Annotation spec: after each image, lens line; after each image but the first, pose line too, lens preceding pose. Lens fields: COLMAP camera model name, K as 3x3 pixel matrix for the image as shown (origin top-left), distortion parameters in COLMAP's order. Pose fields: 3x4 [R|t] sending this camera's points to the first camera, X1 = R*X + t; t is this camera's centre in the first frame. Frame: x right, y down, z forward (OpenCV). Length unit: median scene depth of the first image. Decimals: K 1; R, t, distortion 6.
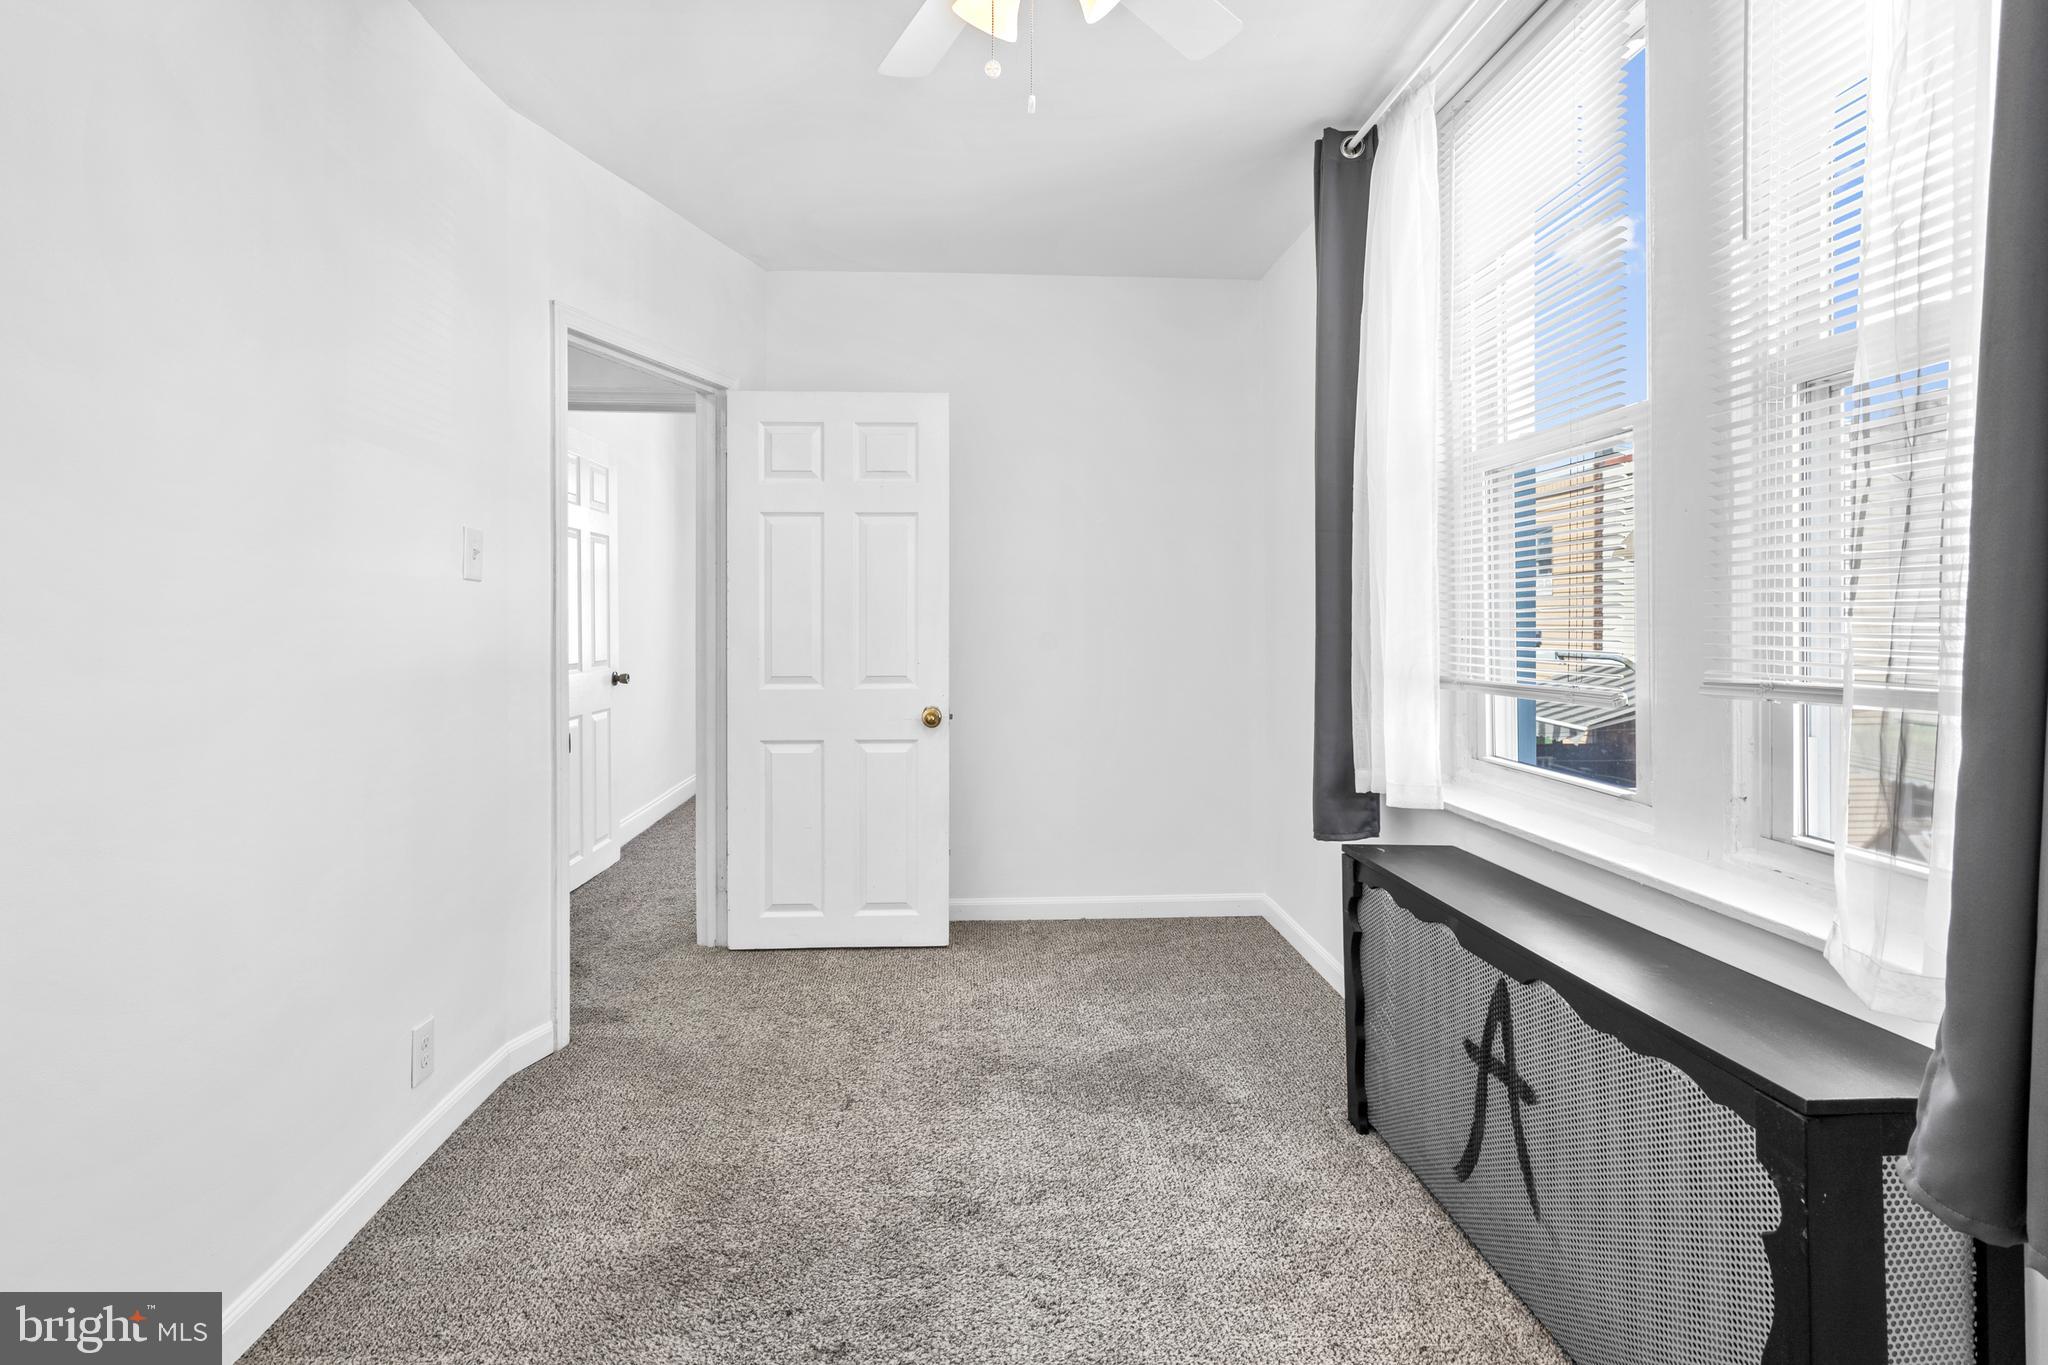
lens RADIAL K [[959.4, 0, 1016.9], [0, 959.4, 620.7], [0, 0, 1]] dist [-0.004768, 0.001557]
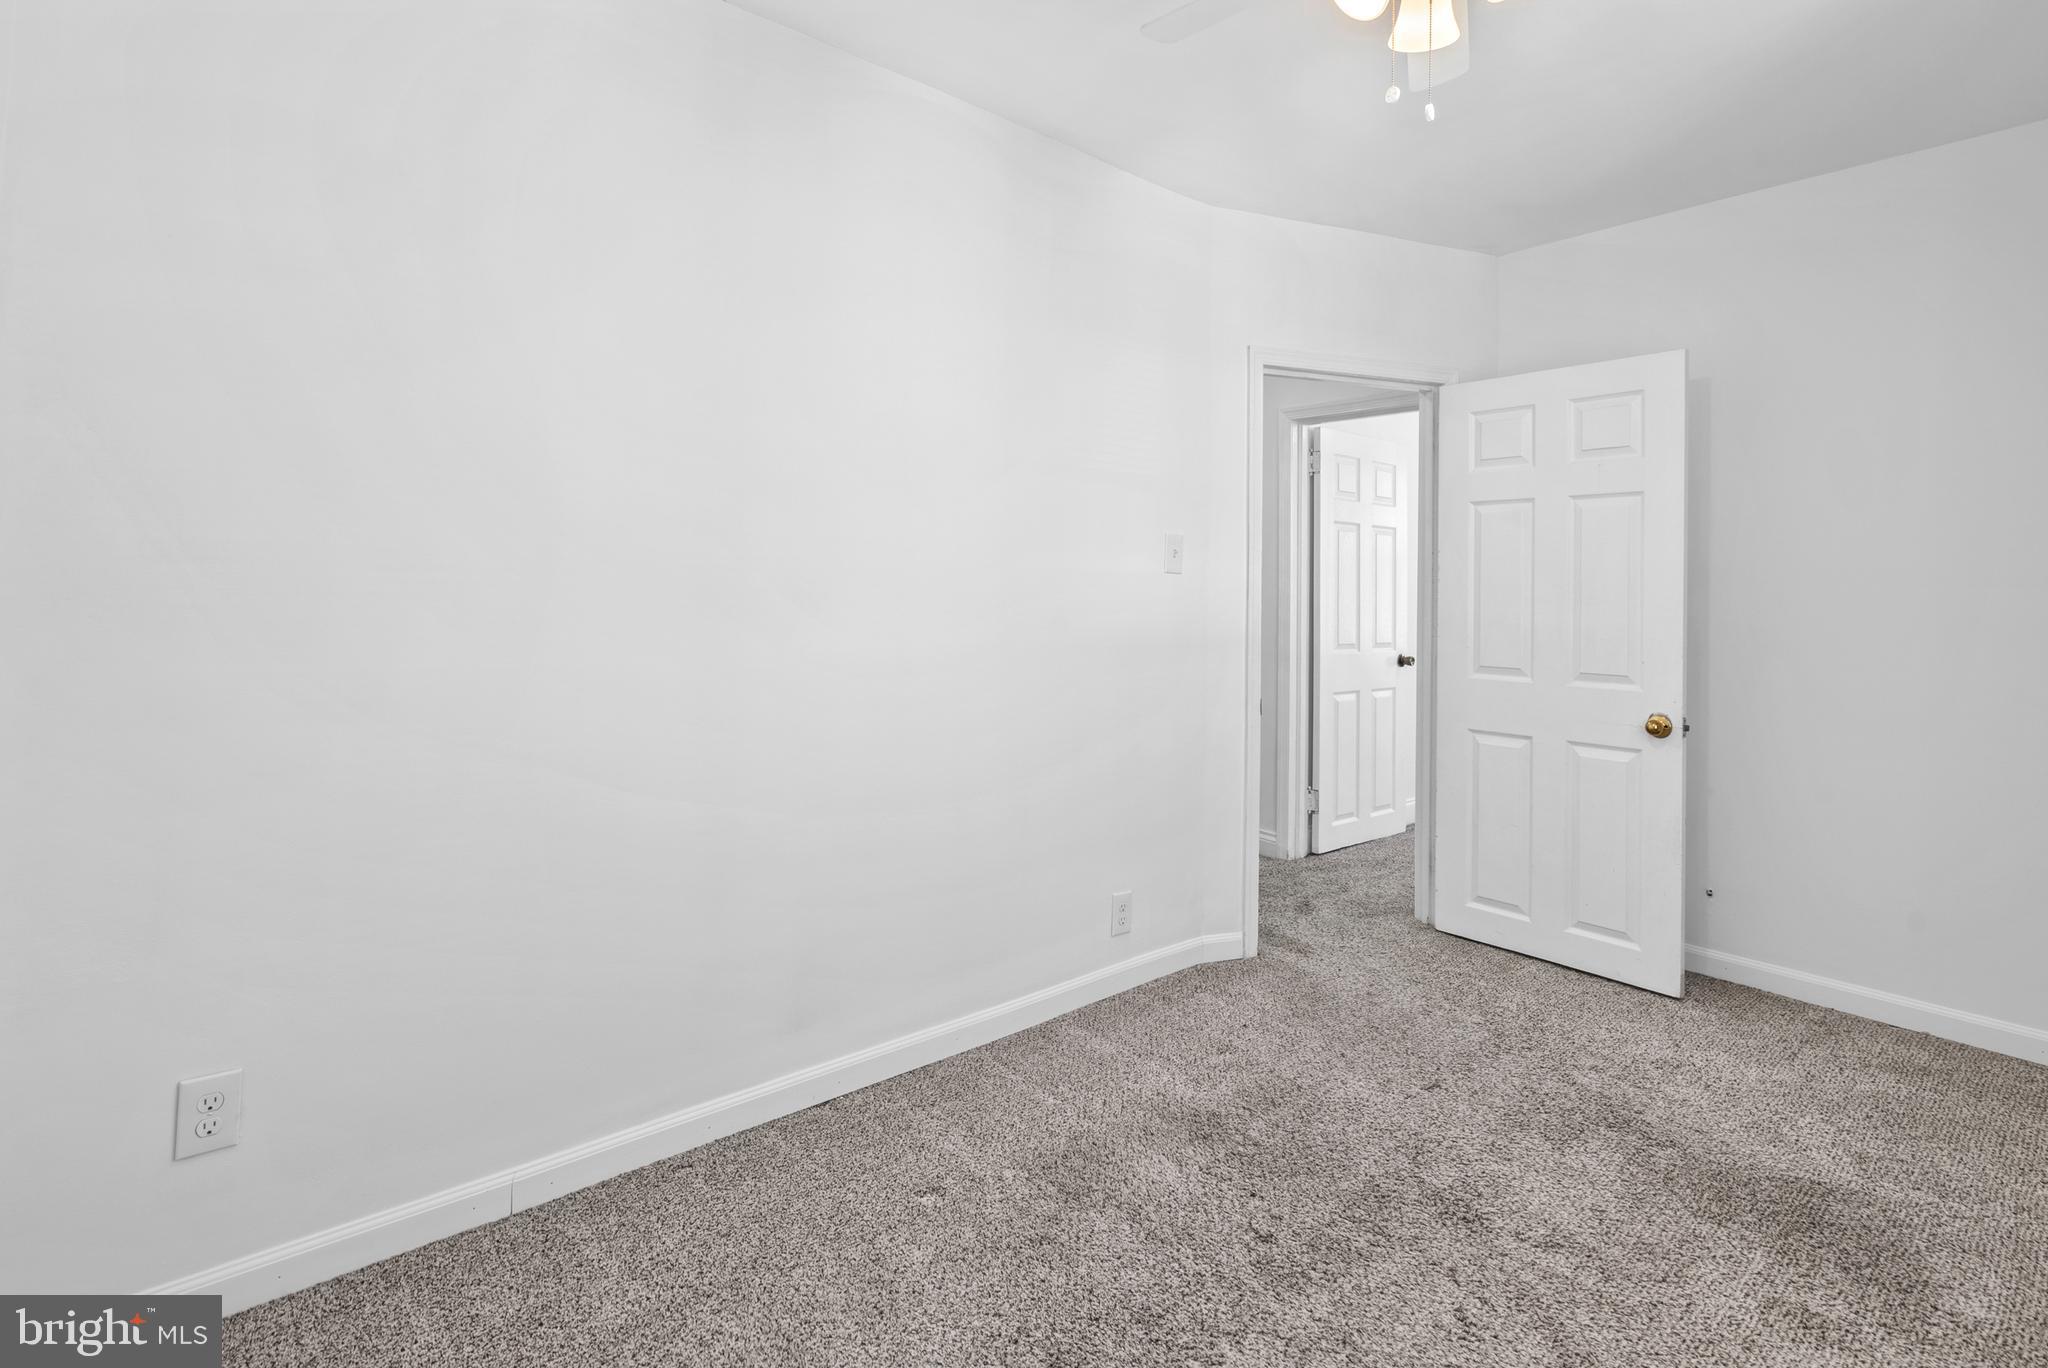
lens RADIAL K [[961.5, 0, 1028.3], [0, 961.5, 585.4], [0, 0, 1]] dist [-0.003503, 0.001050]
pose [[0.612311, 0.004919, -0.790601, 0.305031], [-0.020564, 0.999741, -0.009706, -0.007477], [0.790349, 0.022201, 0.612254, 0.021422]]
